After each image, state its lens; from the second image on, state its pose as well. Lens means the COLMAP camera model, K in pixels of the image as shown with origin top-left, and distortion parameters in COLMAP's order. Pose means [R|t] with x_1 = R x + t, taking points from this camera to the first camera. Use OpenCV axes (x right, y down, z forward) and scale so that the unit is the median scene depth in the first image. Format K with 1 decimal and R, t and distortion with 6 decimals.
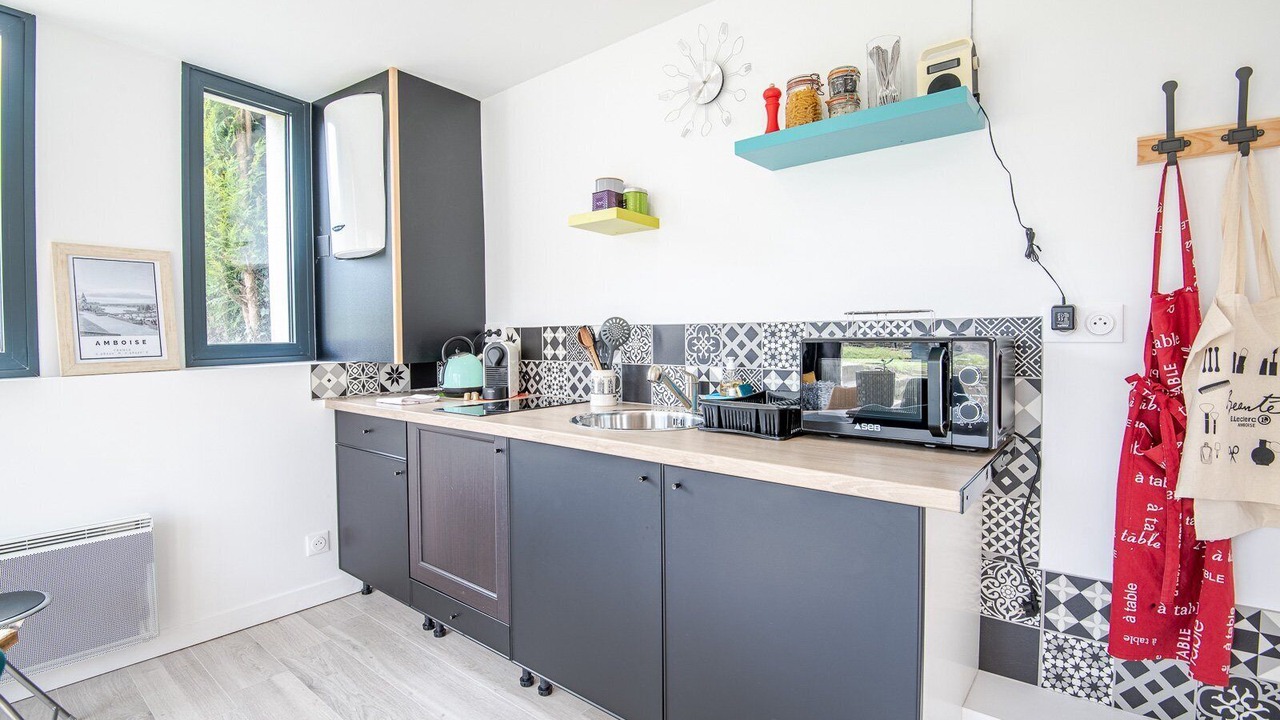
lens RADIAL K [[584.9, 0, 640.0], [0, 584.9, 360.0], [0, 0, 1]] dist [-0.045833, -0.000175]
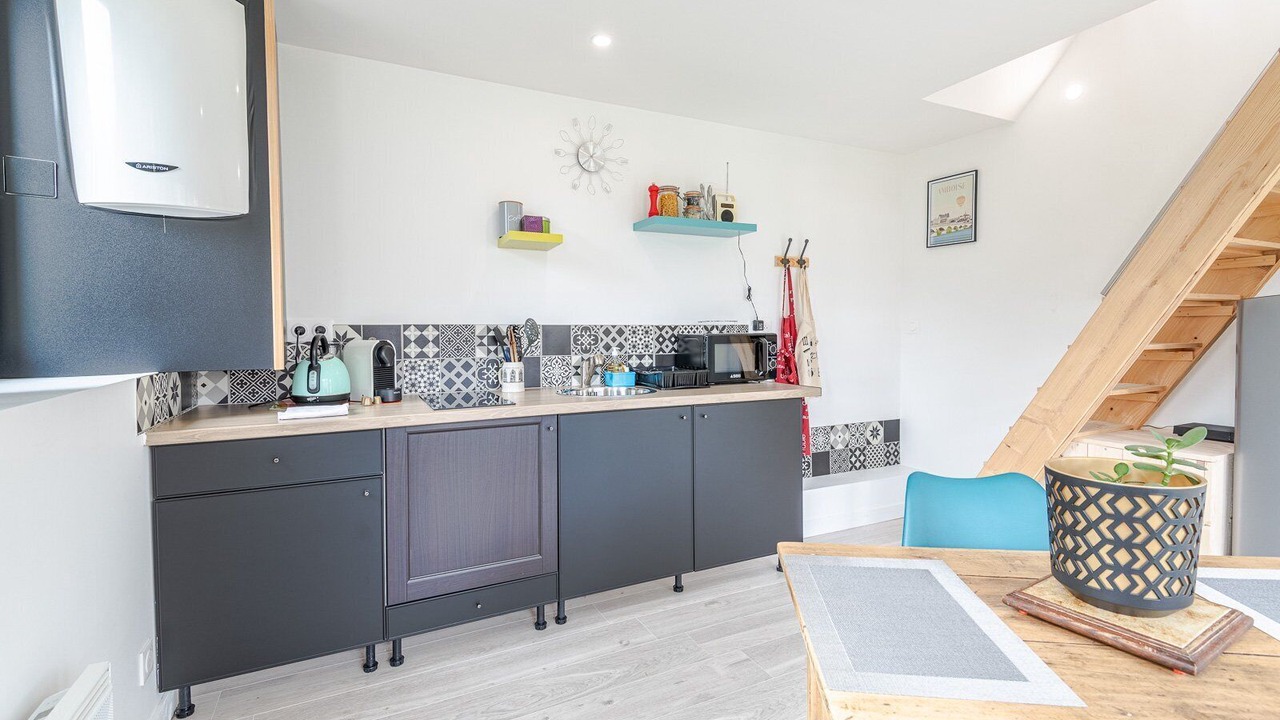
lens RADIAL K [[584.9, 0, 640.0], [0, 584.9, 360.0], [0, 0, 1]] dist [-0.045833, -0.000175]
pose [[0.406178, -0.035706, 0.913096, -1.167258], [0.043065, 0.998874, 0.019903, 0.000083], [-0.912779, 0.031238, 0.407258, 0.315402]]
